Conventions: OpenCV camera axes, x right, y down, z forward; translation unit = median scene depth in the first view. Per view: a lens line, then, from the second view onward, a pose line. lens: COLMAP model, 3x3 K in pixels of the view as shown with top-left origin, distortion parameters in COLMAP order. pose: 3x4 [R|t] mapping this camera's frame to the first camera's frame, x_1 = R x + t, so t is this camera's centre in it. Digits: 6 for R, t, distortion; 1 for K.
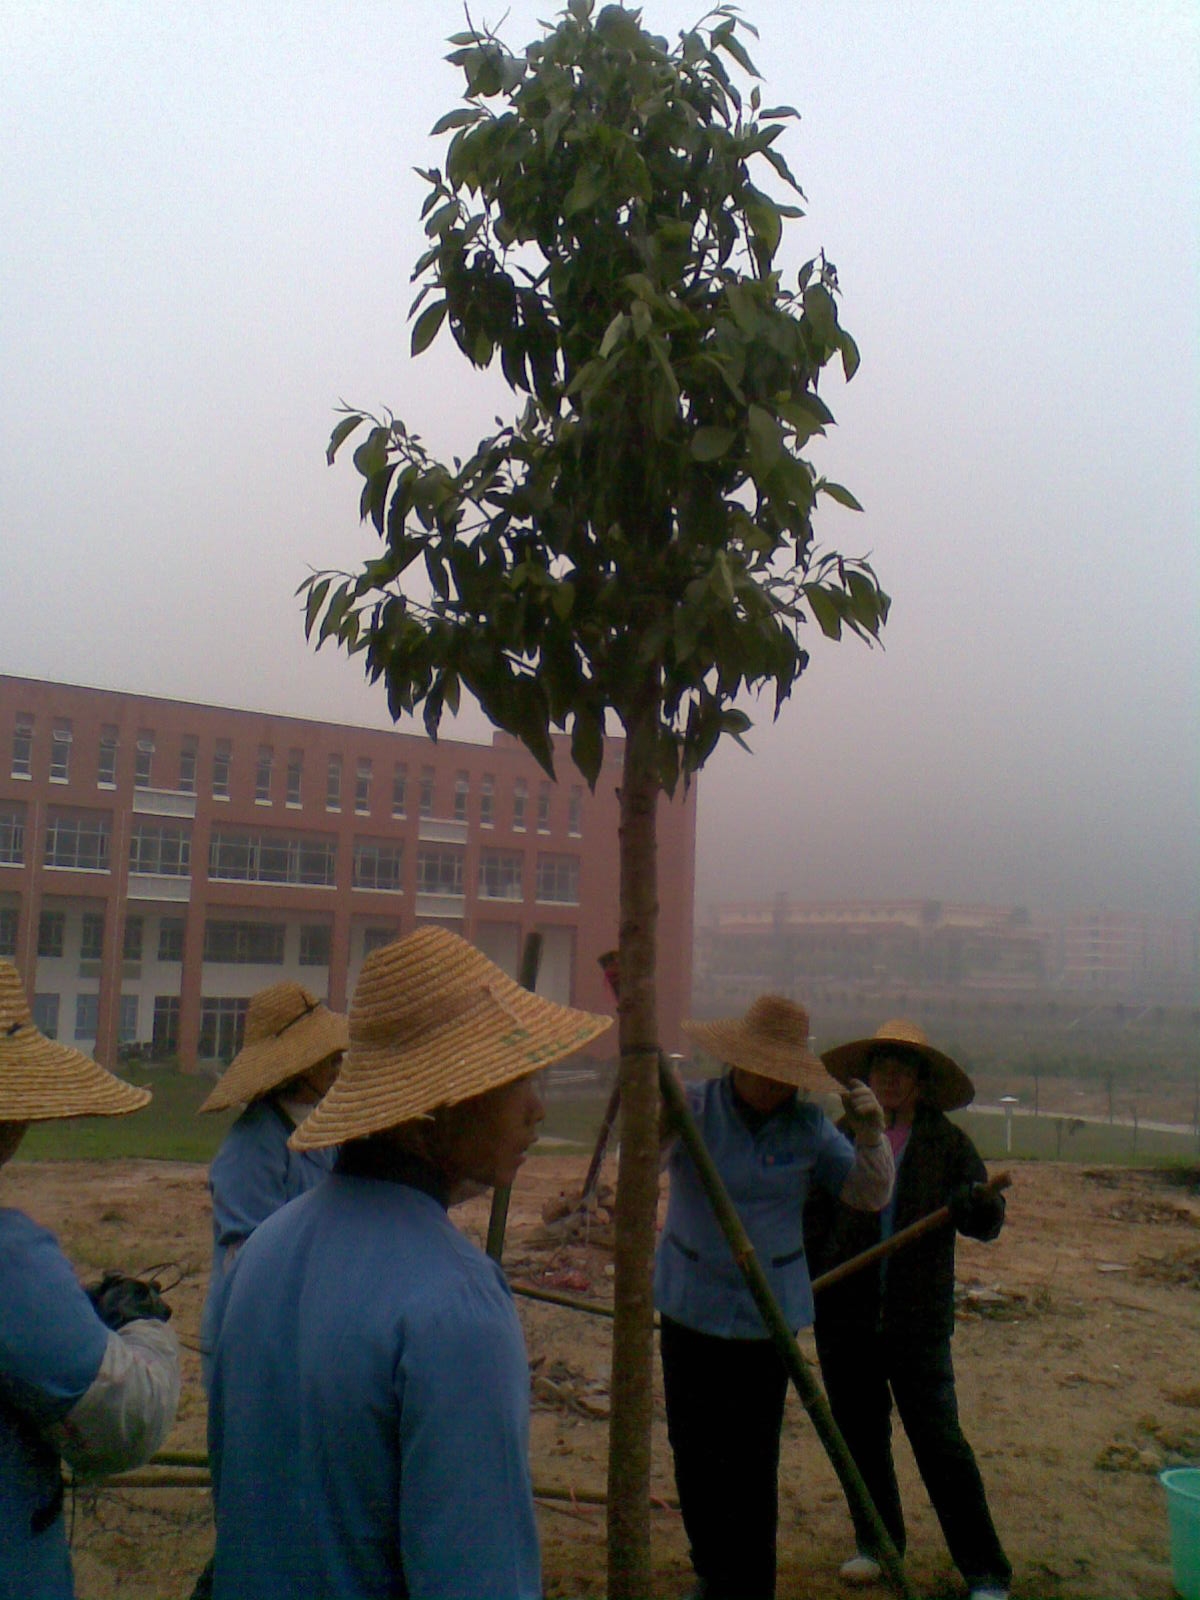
lens RADIAL K [[1548.6, 0, 601.9], [0, 1548.6, 800.7], [0, 0, 1]] dist [0.031933, 0.000000]
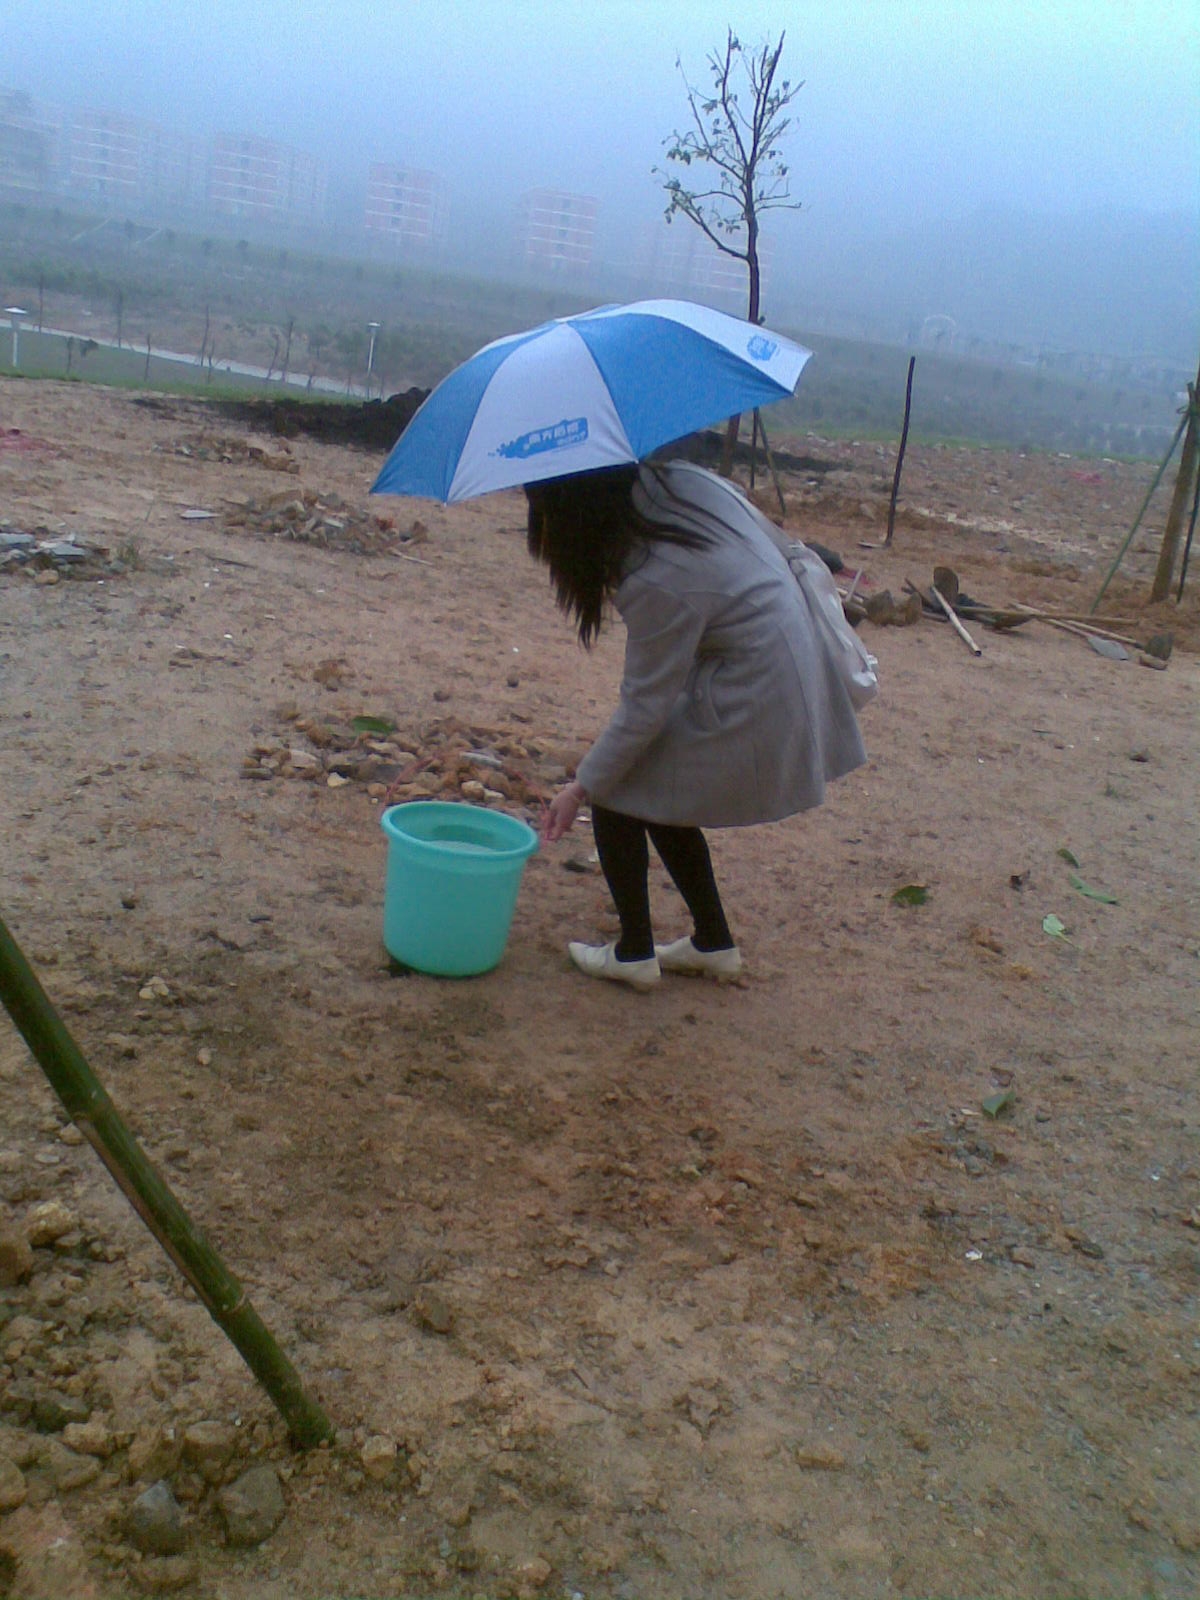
lens RADIAL K [[1548.6, 0, 598.9], [0, 1548.6, 805.1], [0, 0, 1]] dist [0.031933, 0.000000]
pose [[0.820174, -0.081385, 0.566296, 0.010492], [-0.195032, 0.890766, 0.410485, 0.050981], [-0.537845, -0.447115, 0.714711, 0.210669]]
